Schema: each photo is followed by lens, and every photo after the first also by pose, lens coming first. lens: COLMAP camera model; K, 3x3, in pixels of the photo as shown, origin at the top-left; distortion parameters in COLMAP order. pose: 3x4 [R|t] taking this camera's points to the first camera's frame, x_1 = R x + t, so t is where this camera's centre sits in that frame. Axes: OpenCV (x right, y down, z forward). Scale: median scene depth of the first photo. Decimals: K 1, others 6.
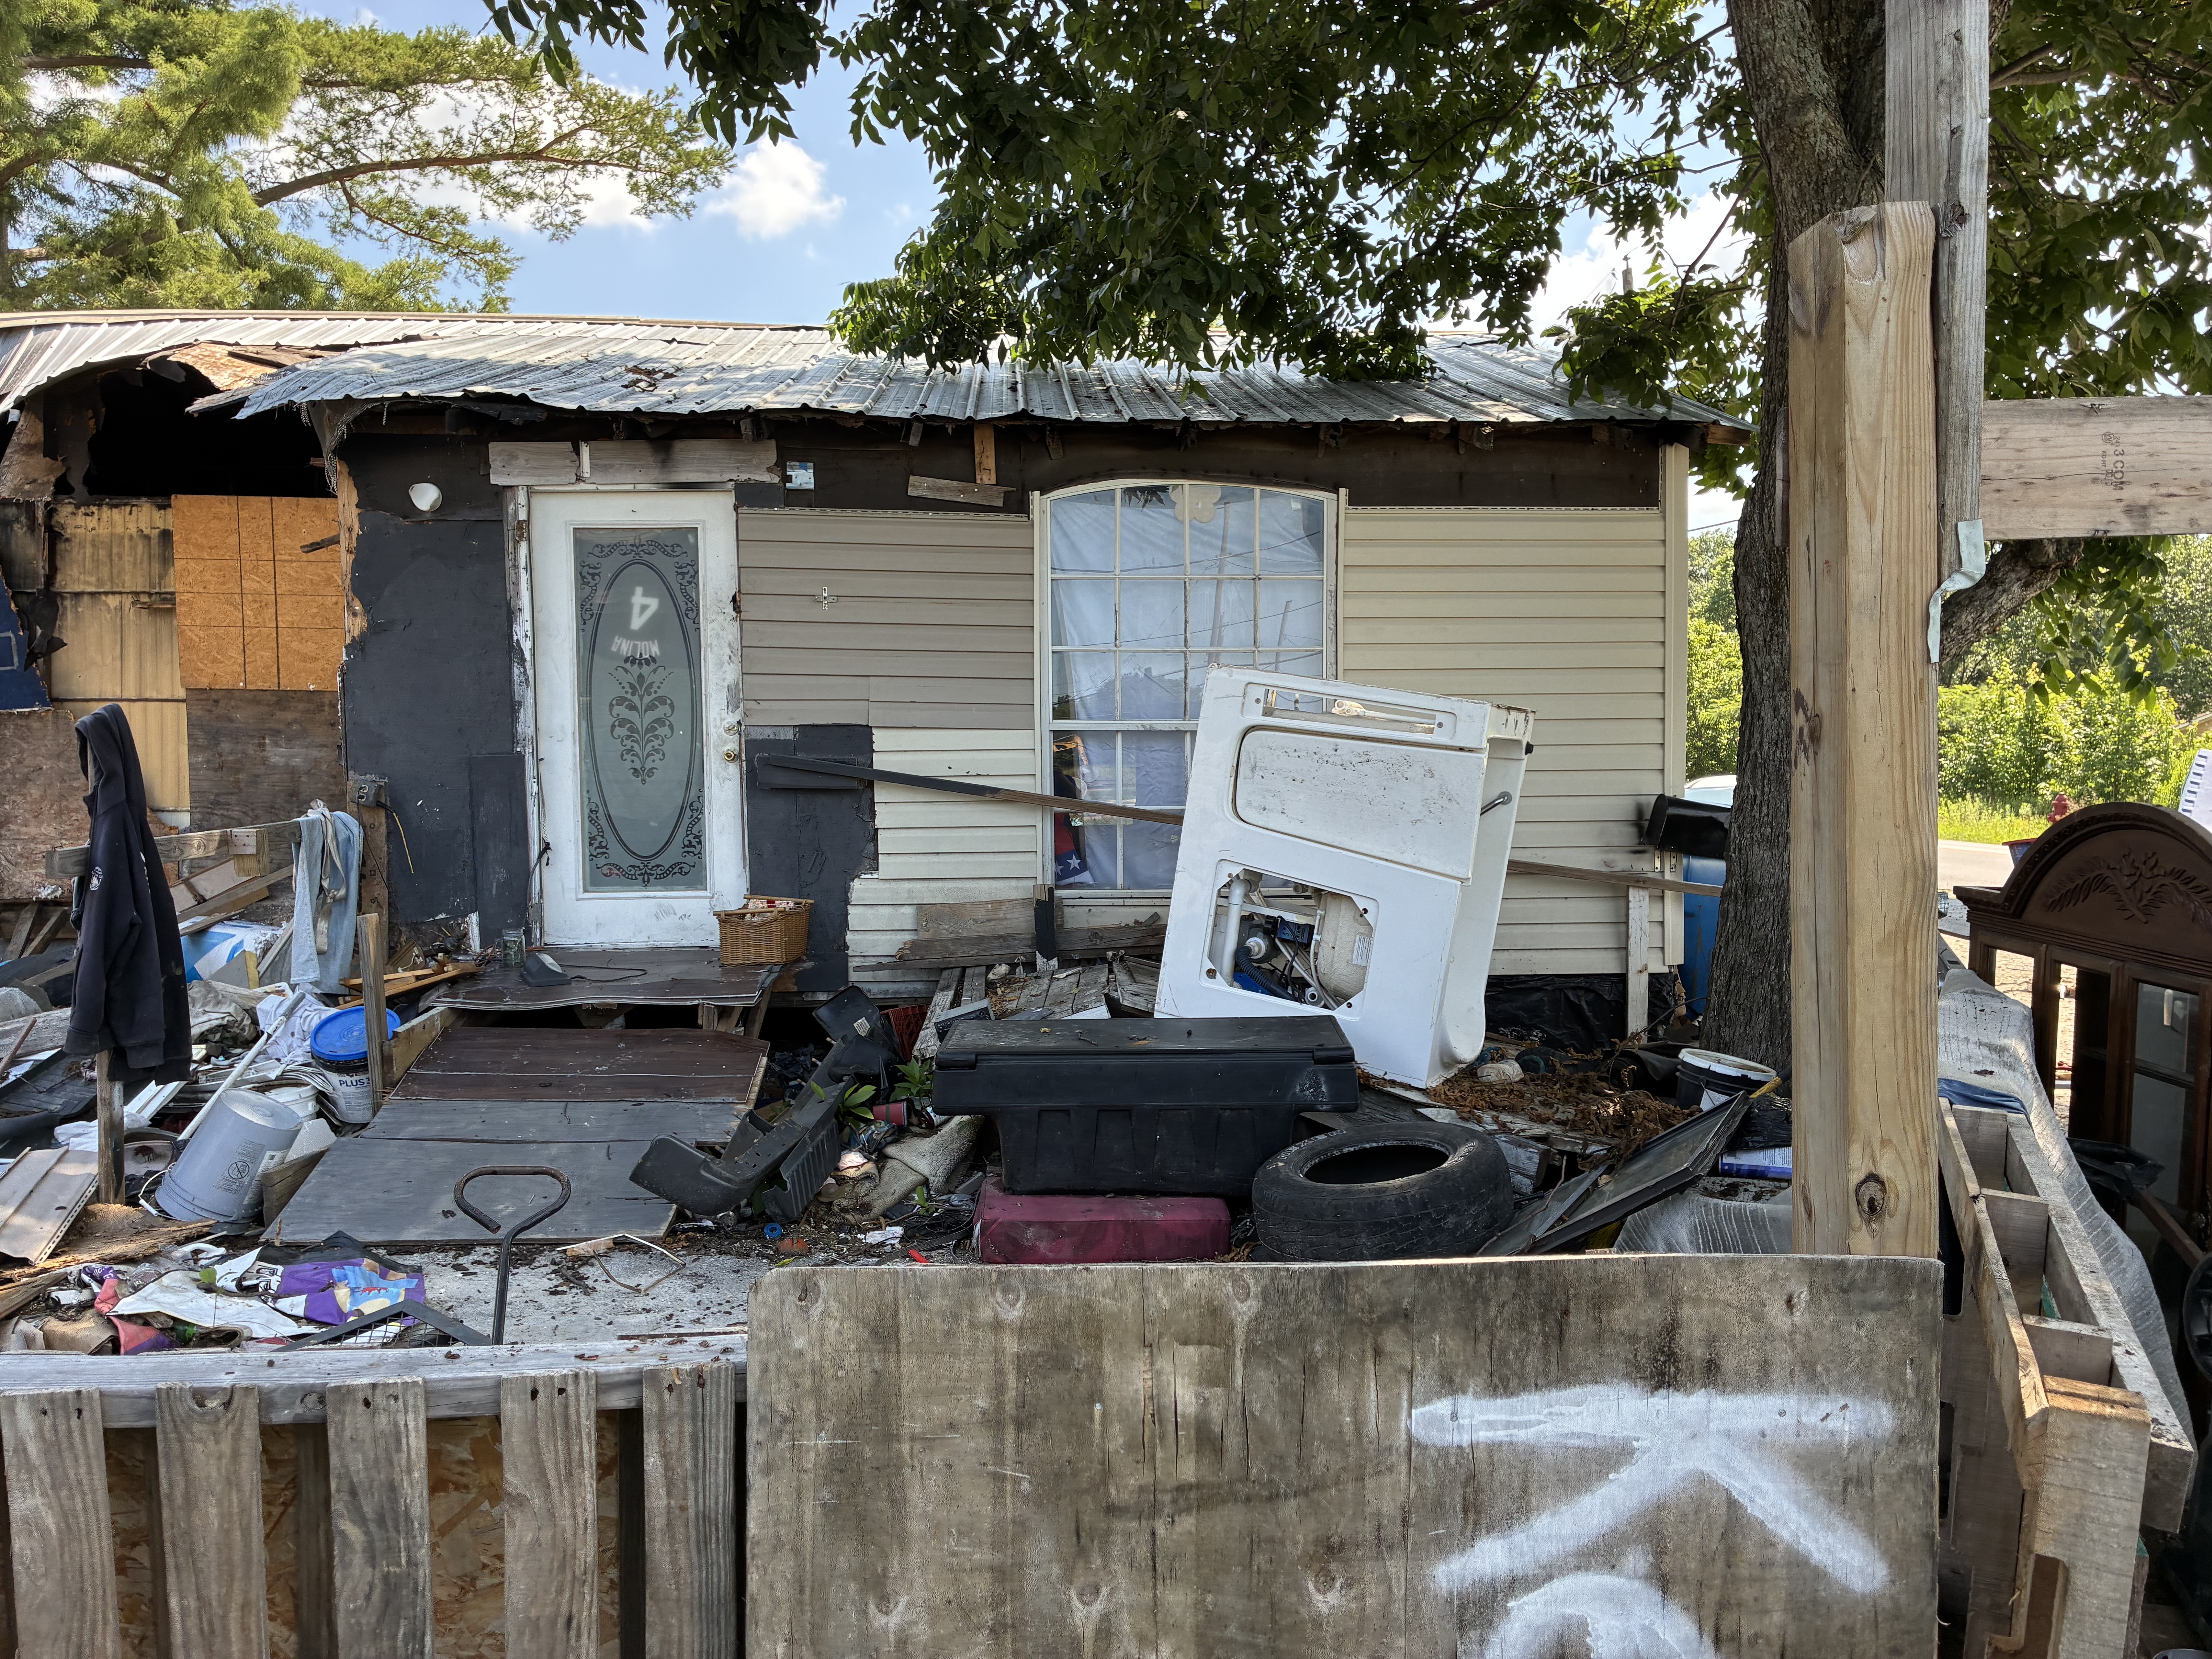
lens RADIAL K [[1662.0, 0, 1113.8], [0, 1662.0, 821.1], [0, 0, 1]] dist [0.053383, -0.073862]
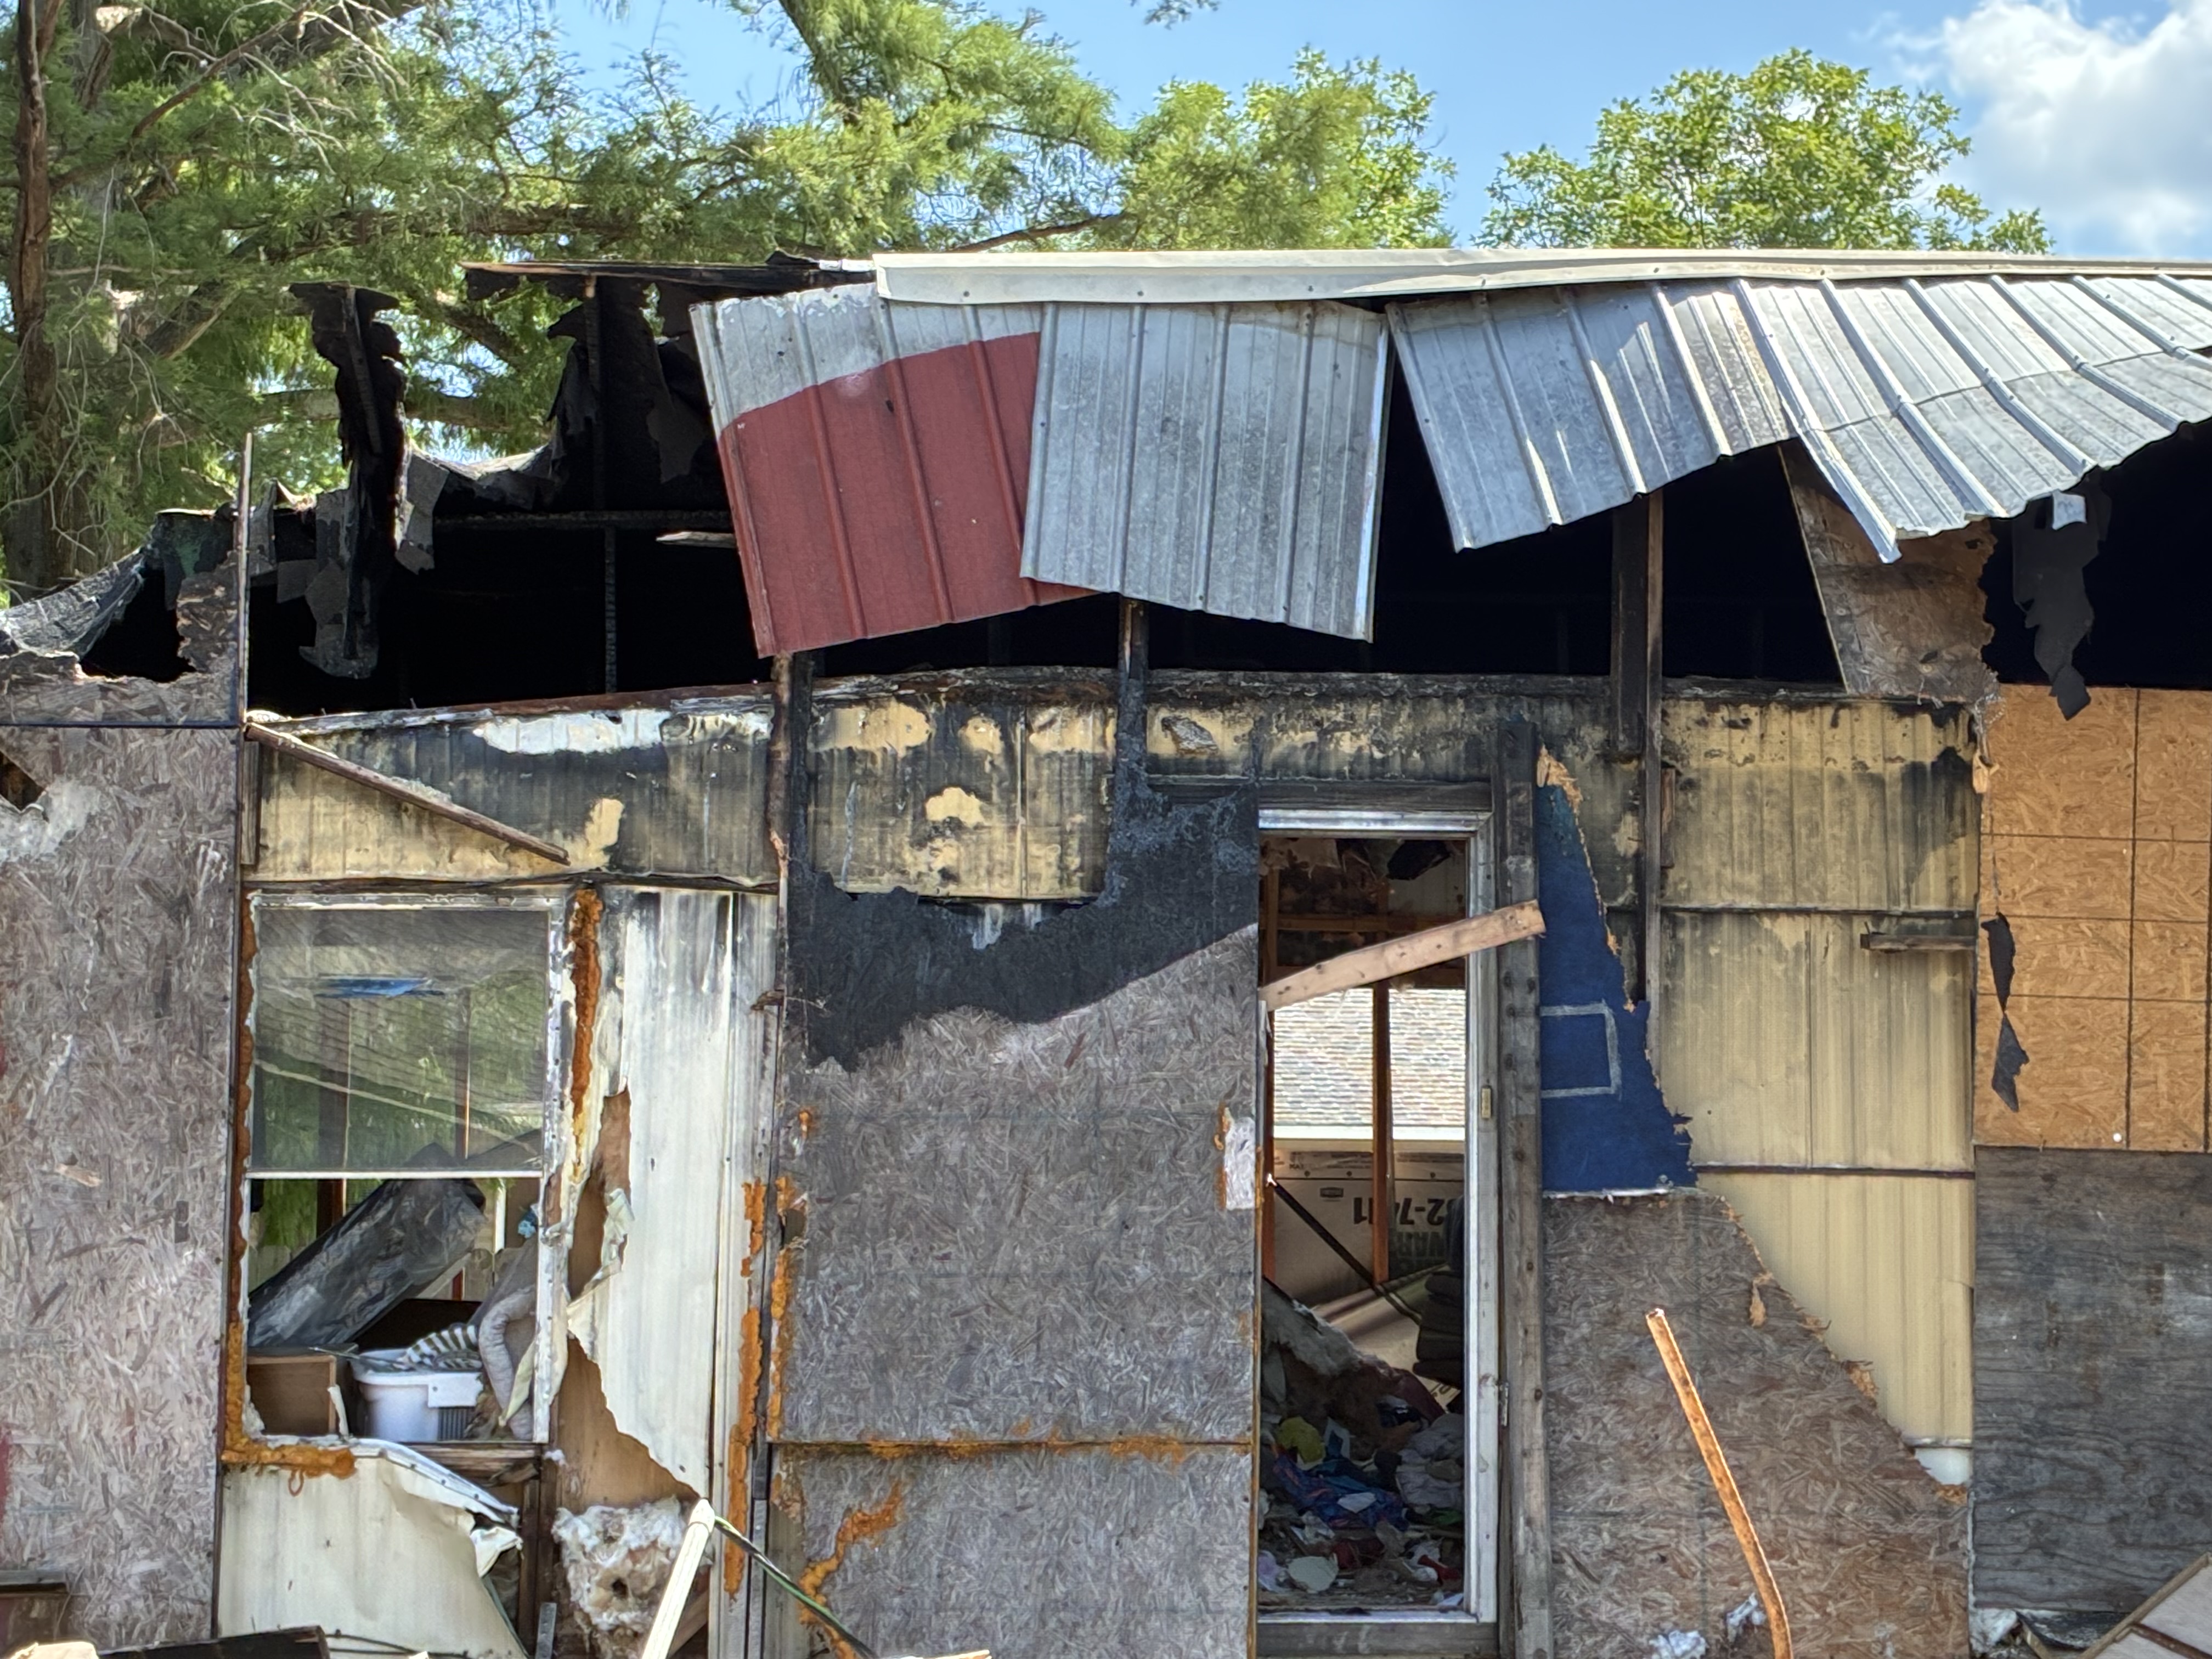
lens RADIAL K [[4299.1, 0, 1159.4], [0, 4299.1, 825.3], [0, 0, 1]] dist [0.178313, 0.000000]
pose [[0.998126, 0.017612, 0.058601, -1.206771], [-0.009317, 0.990260, -0.138916, -0.010906], [-0.060477, 0.138110, 0.988569, -0.073194]]
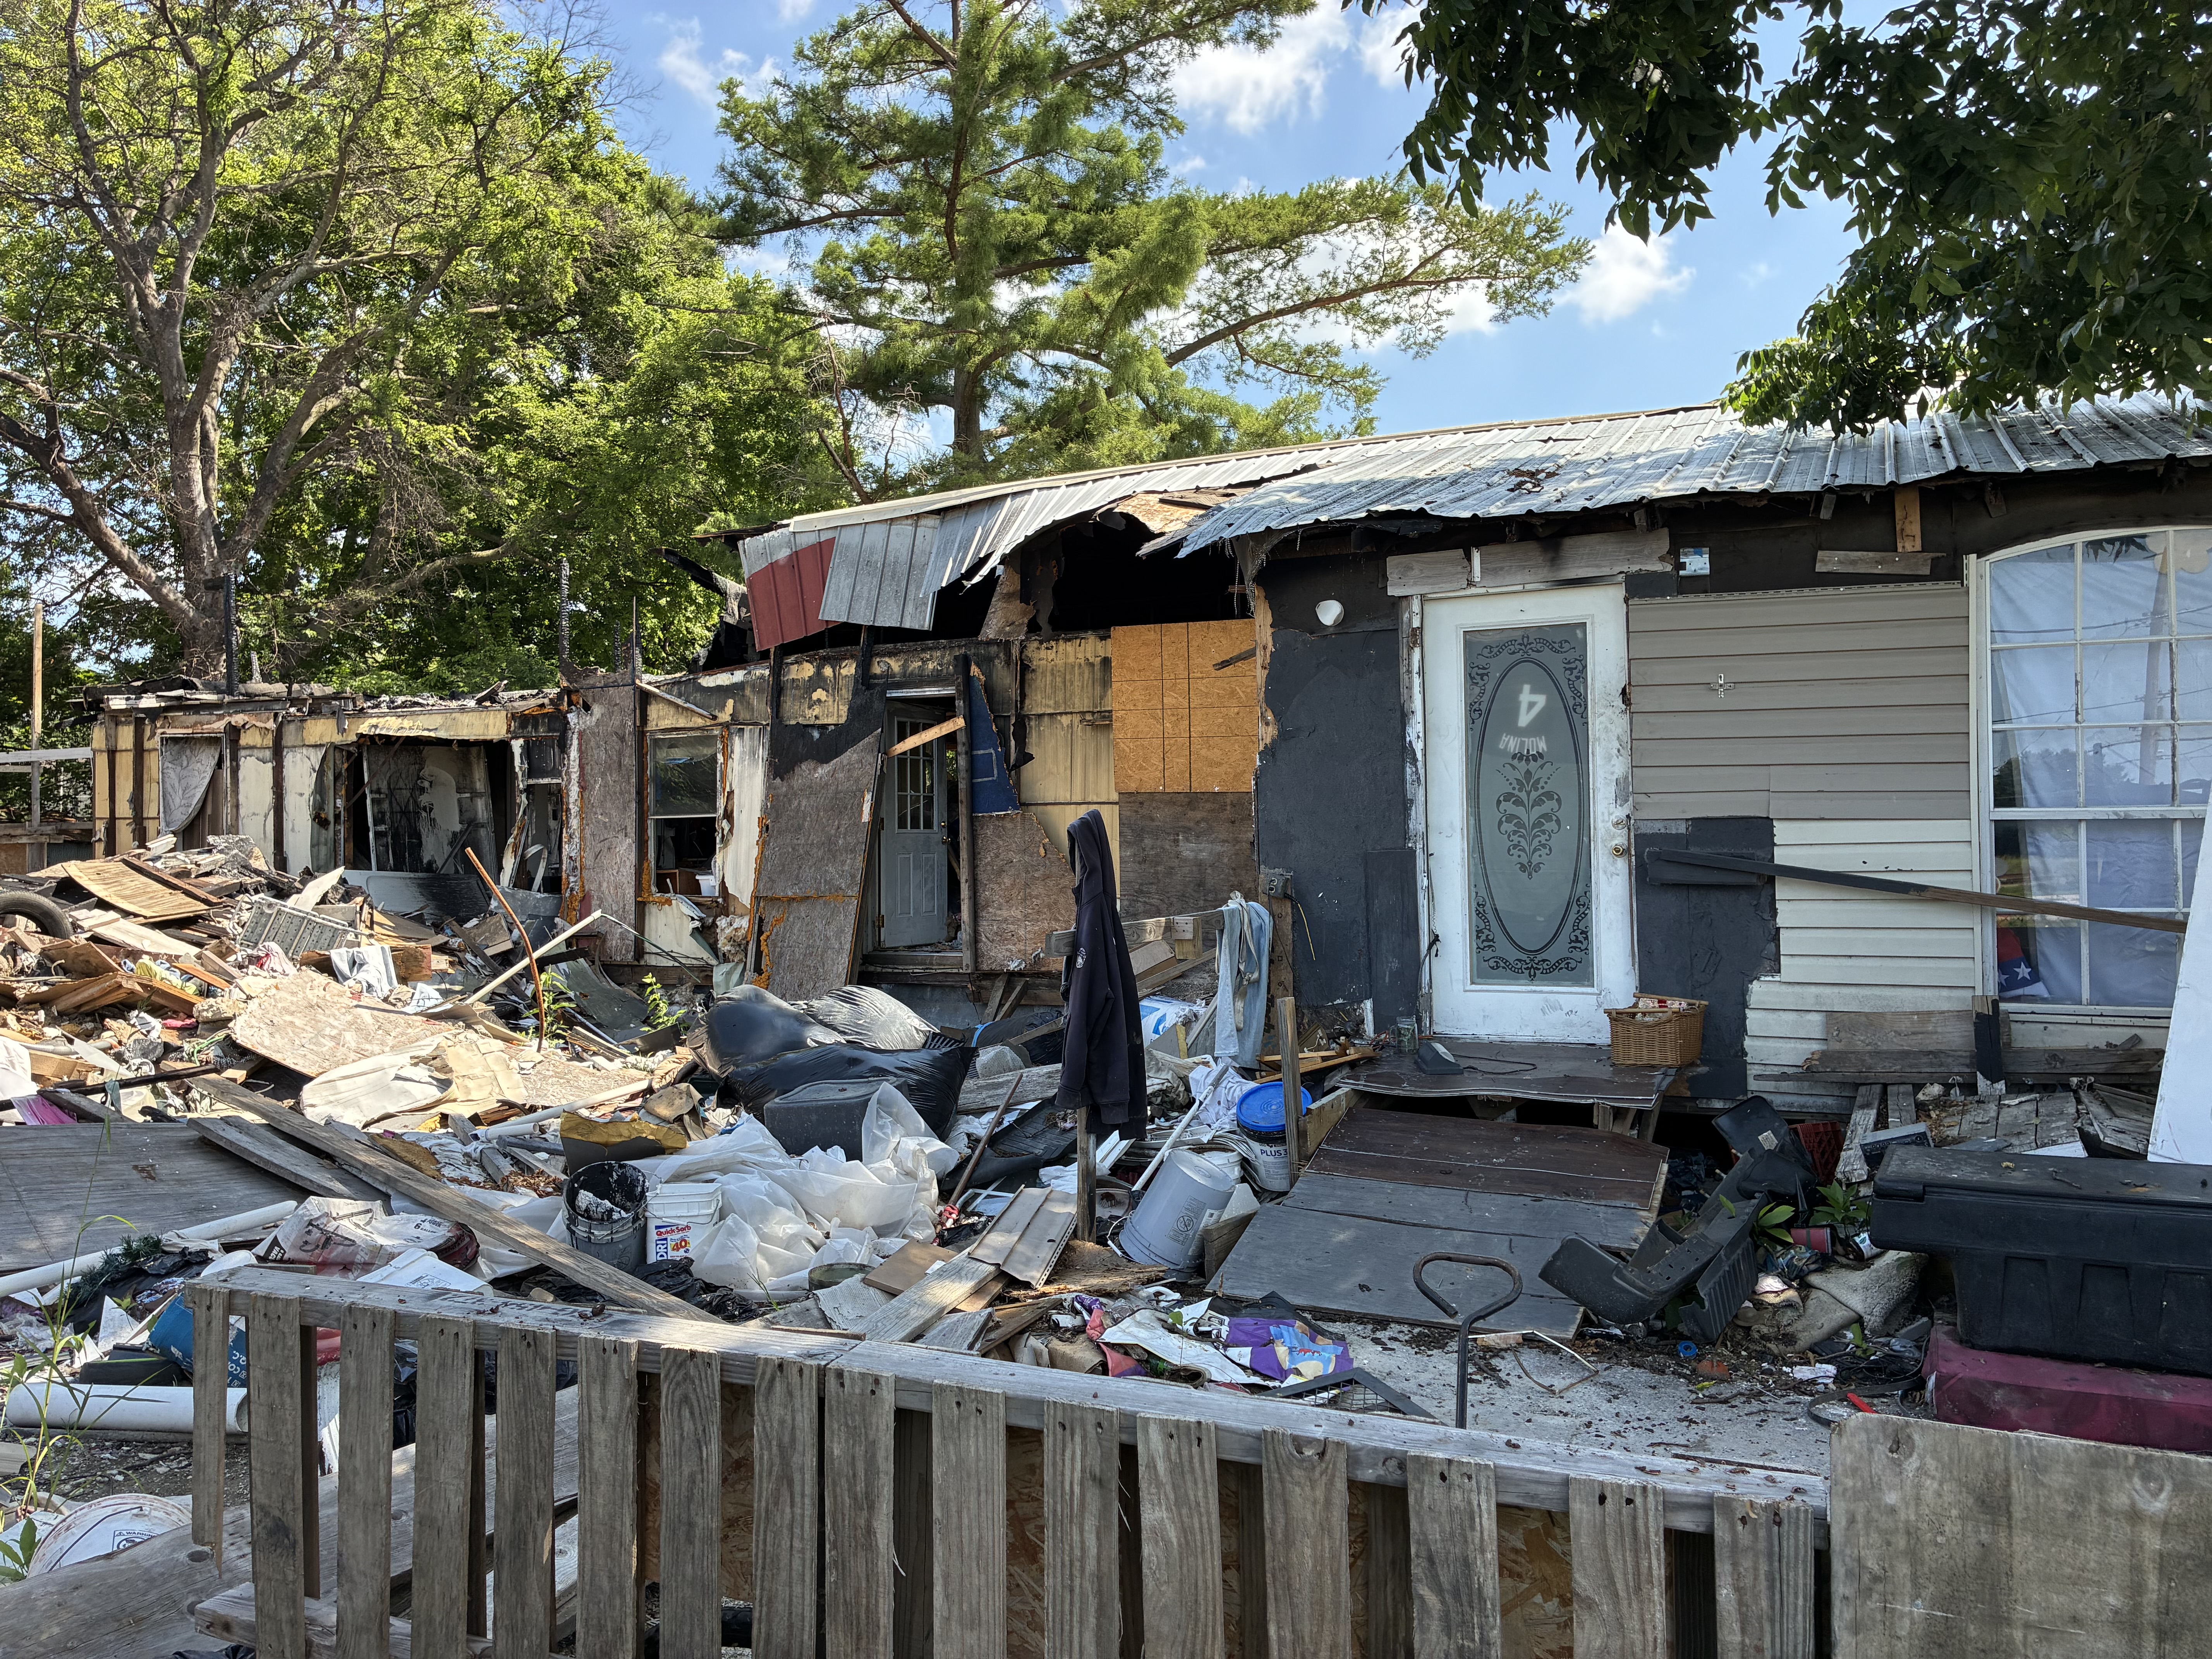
lens RADIAL K [[1662.0, 0, 1090.1], [0, 1662.0, 837.9], [0, 0, 1]] dist [0.053383, -0.073862]
pose [[0.875620, -0.005986, -0.482964, -0.027509], [-0.015298, 0.999078, -0.040120, -0.002469], [0.482759, 0.042518, 0.874721, -0.011225]]
